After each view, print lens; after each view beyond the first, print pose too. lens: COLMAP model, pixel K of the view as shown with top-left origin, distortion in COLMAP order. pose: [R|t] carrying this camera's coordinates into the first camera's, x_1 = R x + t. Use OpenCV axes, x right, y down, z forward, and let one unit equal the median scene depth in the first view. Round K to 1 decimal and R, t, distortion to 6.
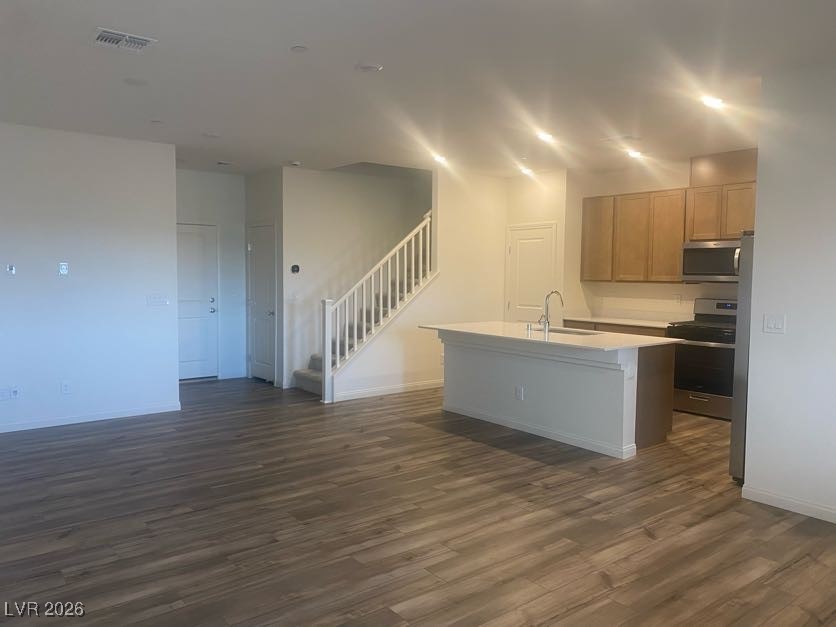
lens RADIAL K [[638.1, 0, 418.0], [0, 638.1, 313.5], [0, 0, 1]] dist [0.070994, -0.085338]
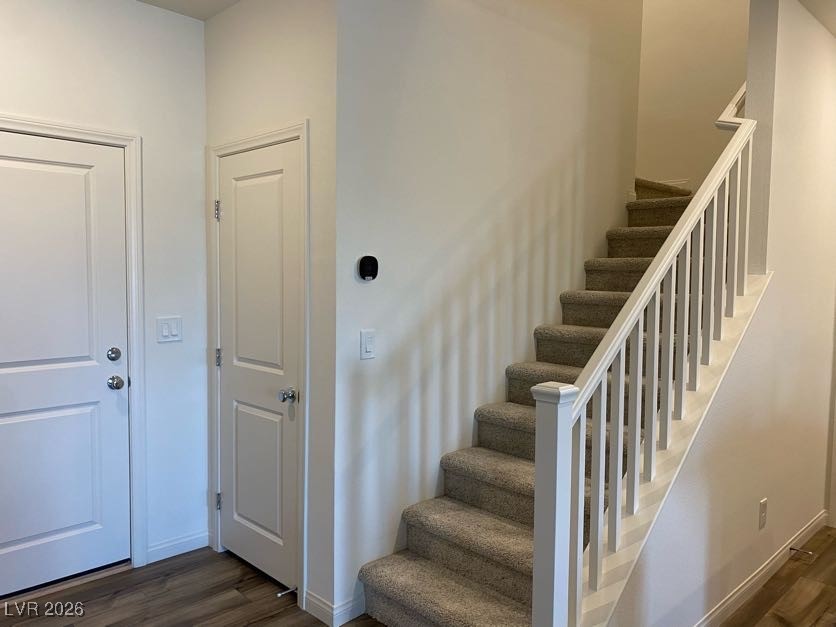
lens RADIAL K [[638.1, 0, 418.0], [0, 638.1, 313.5], [0, 0, 1]] dist [0.070994, -0.085338]
pose [[0.994698, -0.008229, 0.102509, -0.195770], [0.007934, 0.999963, 0.003283, -0.045521], [-0.102532, -0.002452, 0.994727, 0.649841]]
